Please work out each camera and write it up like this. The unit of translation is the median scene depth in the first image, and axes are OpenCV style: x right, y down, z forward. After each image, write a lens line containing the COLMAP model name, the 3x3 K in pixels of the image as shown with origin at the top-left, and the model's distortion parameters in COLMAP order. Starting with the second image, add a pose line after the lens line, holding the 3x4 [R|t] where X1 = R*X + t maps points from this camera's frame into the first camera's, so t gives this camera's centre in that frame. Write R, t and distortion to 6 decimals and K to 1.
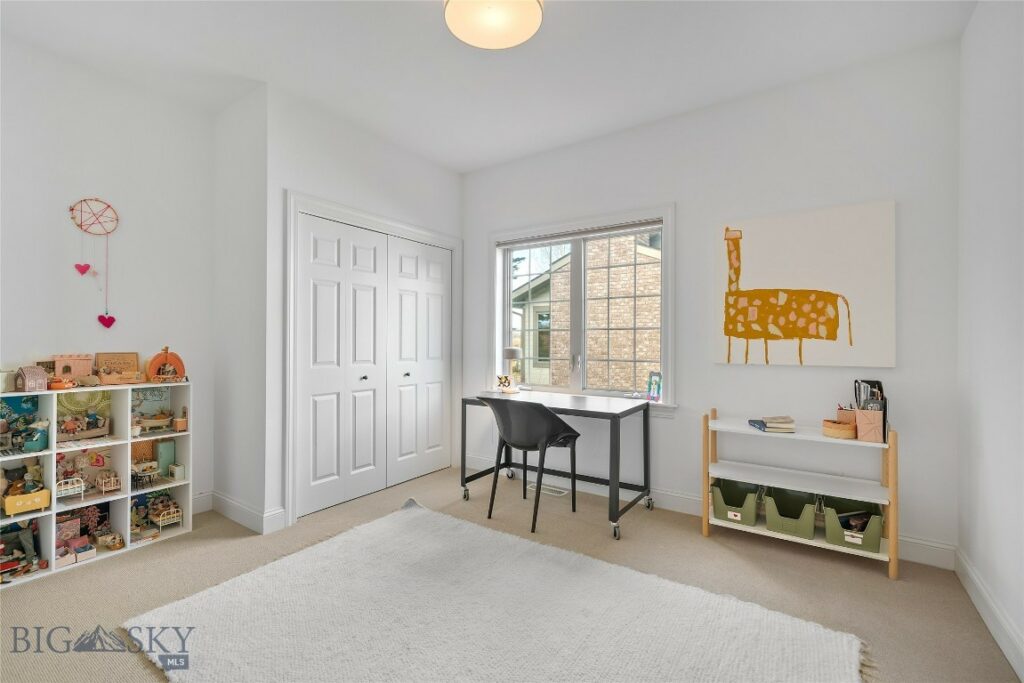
lens RADIAL K [[444.8, 0, 513.3], [0, 444.8, 344.0], [0, 0, 1]] dist [-0.012496, -0.000318]
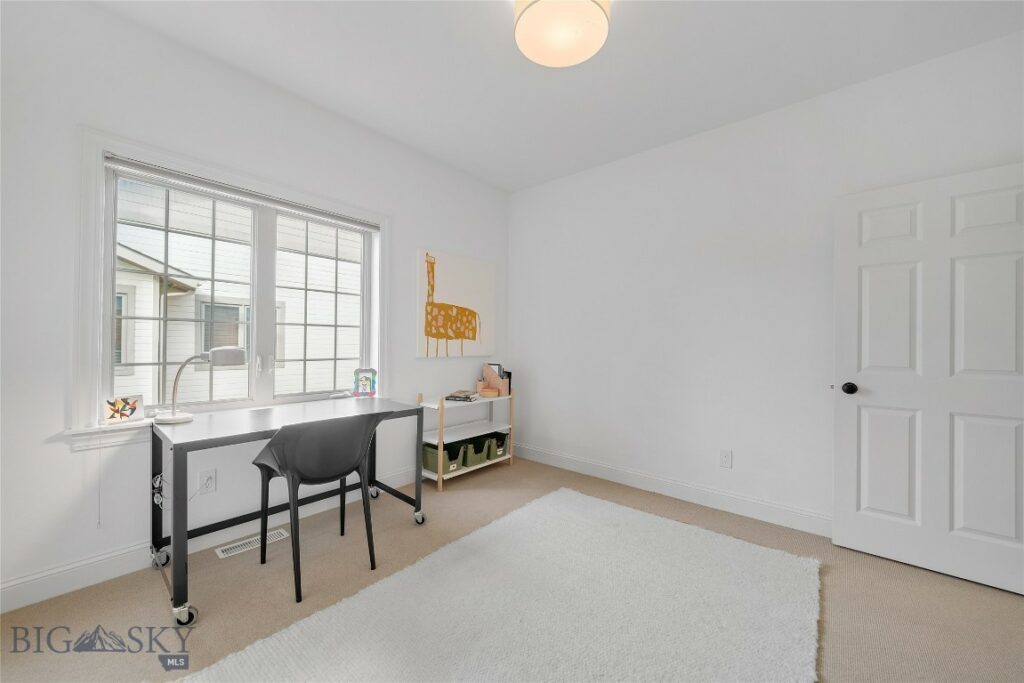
lens RADIAL K [[376.8, 0, 511.3], [0, 376.8, 342.6], [0, 0, 1]] dist [0.001729, -0.000038]
pose [[0.117780, 0.000679, 0.993039, -0.610324], [-0.005658, 0.999984, -0.000012, -0.000309], [-0.993024, -0.005617, 0.117782, 0.648120]]
